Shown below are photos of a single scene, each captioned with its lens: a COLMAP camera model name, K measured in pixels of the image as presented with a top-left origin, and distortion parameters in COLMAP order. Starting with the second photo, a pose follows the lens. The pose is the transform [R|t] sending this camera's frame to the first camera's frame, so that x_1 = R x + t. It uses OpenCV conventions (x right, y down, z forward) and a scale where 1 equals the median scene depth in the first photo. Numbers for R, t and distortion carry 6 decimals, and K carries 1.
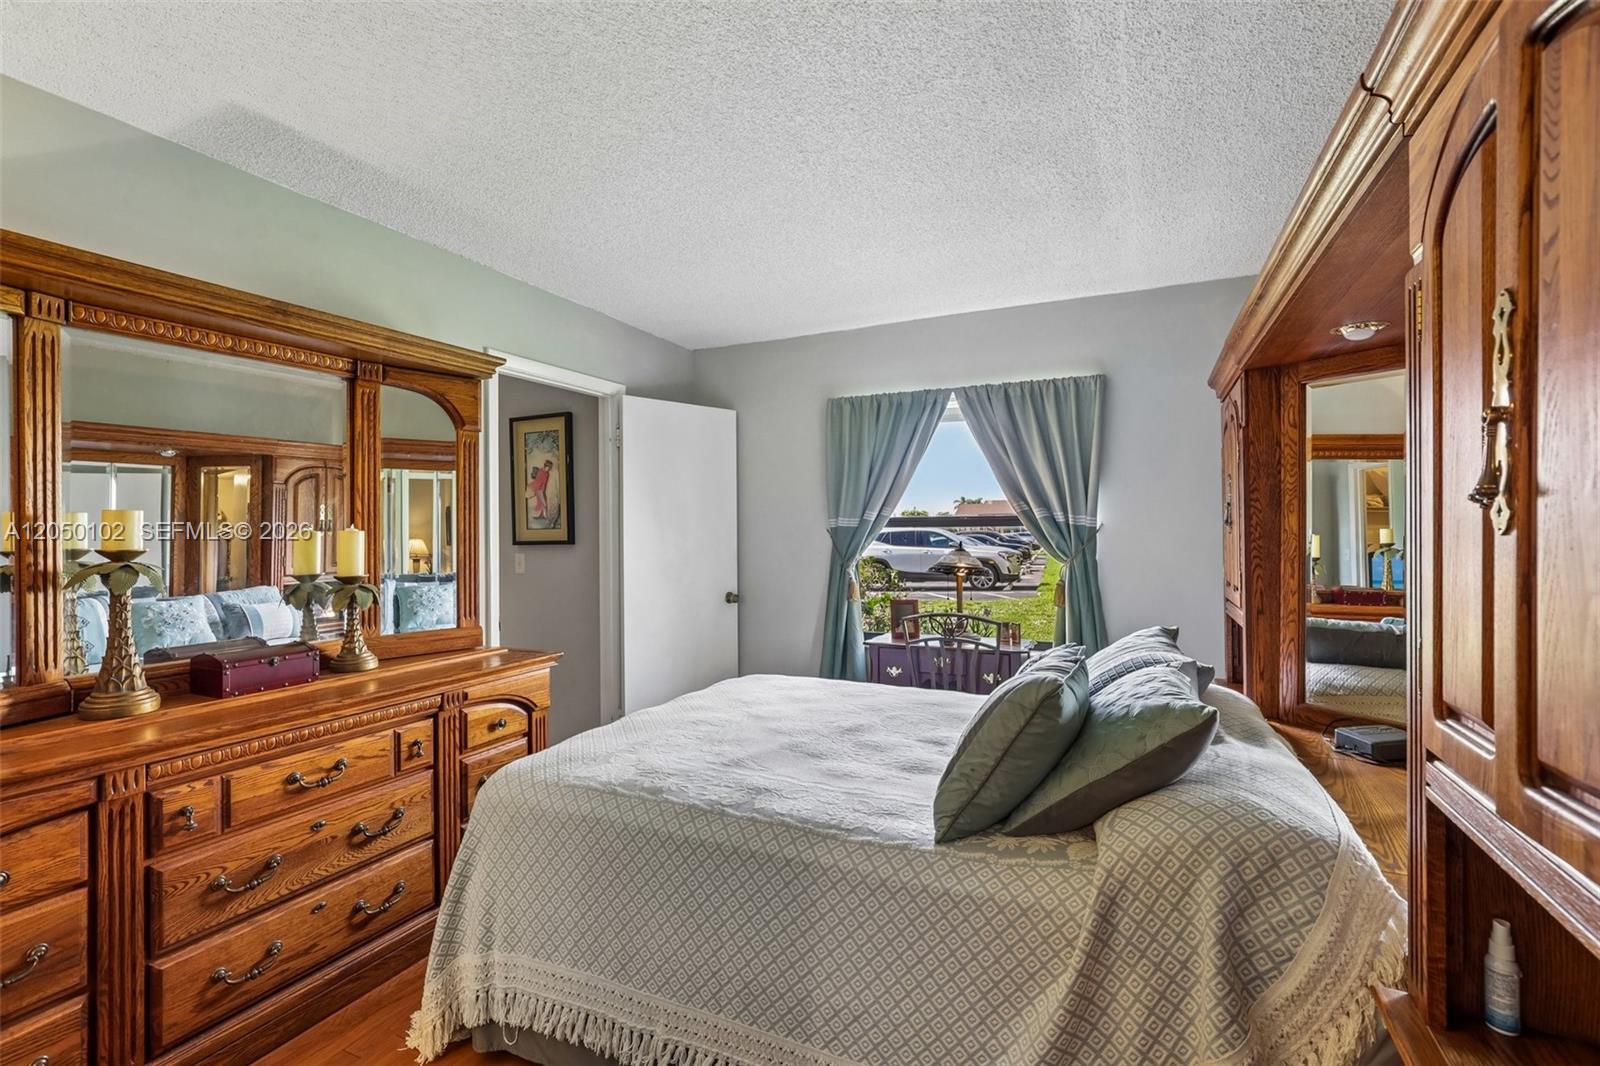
lens RADIAL K [[742.2, 0, 797.9], [0, 742.2, 530.0], [0, 0, 1]] dist [-0.002447, 0.000419]
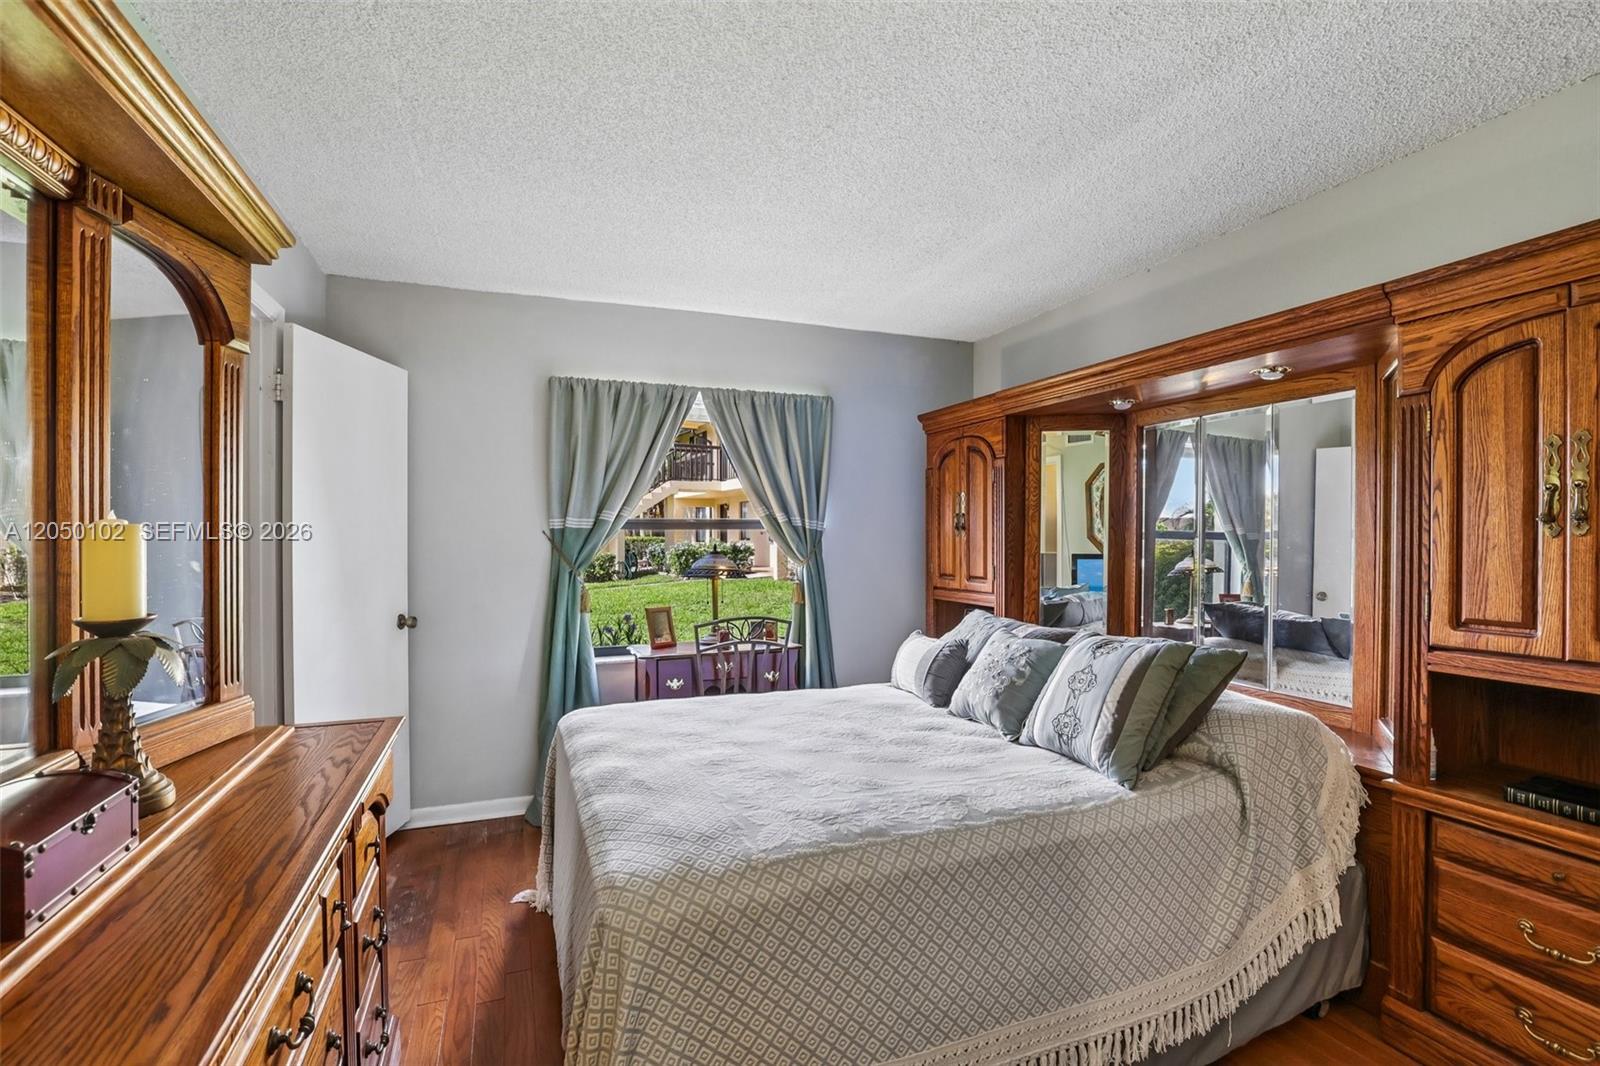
lens RADIAL K [[749.1, 0, 816.5], [0, 749.1, 544.6], [0, 0, 1]] dist [-0.024090, 0.007637]
pose [[0.671191, -0.005481, 0.741264, -0.617045], [-0.005485, 0.999909, 0.012360, 0.004005], [-0.741264, -0.012362, 0.671100, 0.329335]]
